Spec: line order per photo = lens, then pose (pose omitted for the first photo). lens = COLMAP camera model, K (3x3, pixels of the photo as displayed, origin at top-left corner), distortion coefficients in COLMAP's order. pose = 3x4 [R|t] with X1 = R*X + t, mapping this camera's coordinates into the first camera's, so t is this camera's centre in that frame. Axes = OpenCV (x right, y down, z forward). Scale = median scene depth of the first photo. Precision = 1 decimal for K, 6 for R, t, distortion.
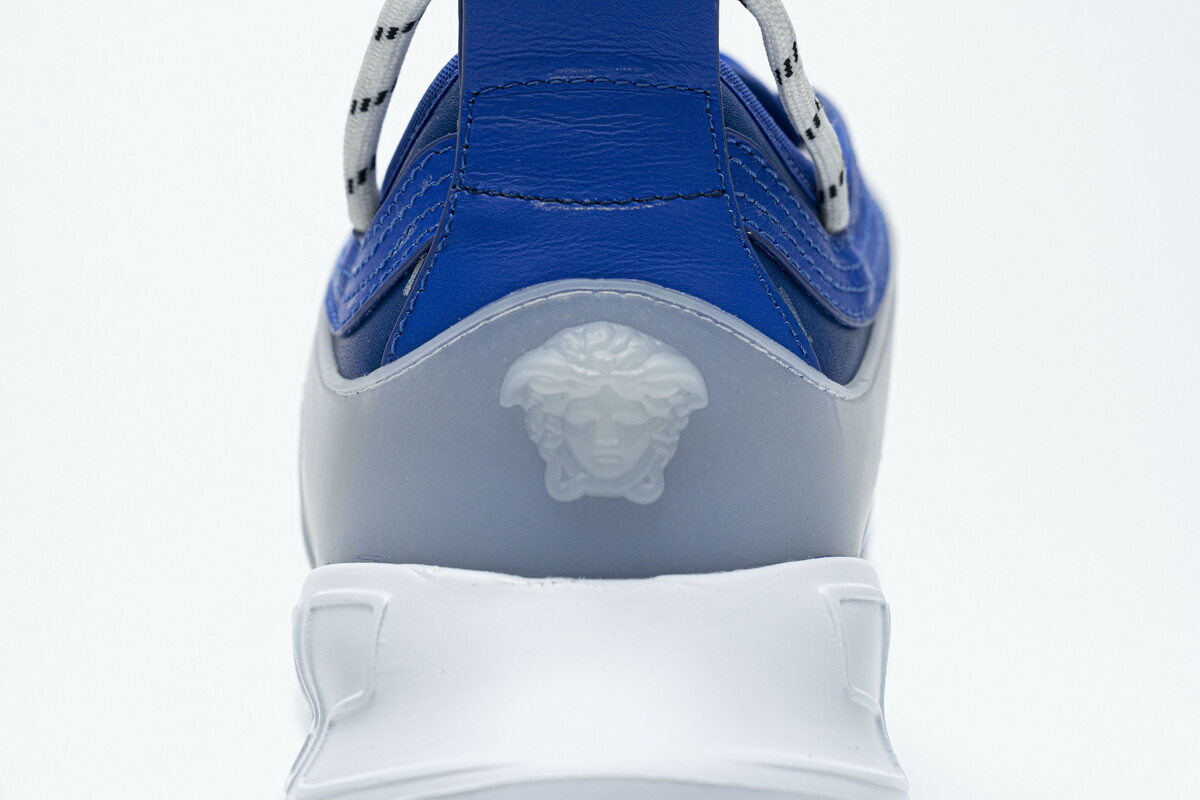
lens RADIAL K [[2364.5, 0, 600.0], [0, 2364.5, 400.0], [0, 0, 1]] dist [-0.003585, 0.202785]
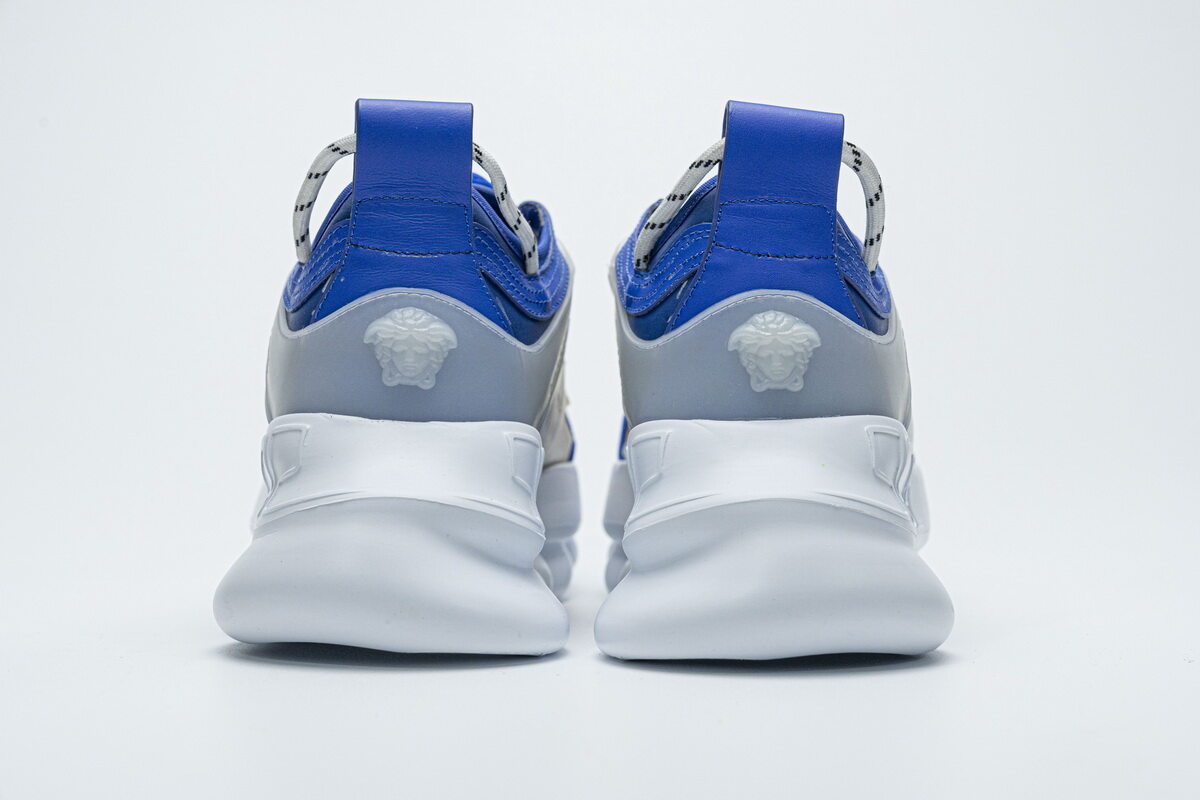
lens RADIAL K [[2364.5, 0, 600.0], [0, 2364.5, 400.0], [0, 0, 1]] dist [-0.003585, 0.202785]
pose [[0.998332, 0.044285, 0.037055, 0.097901], [-0.042926, 0.998404, -0.036696, 0.125977], [-0.038621, 0.035044, 0.998639, -1.201783]]
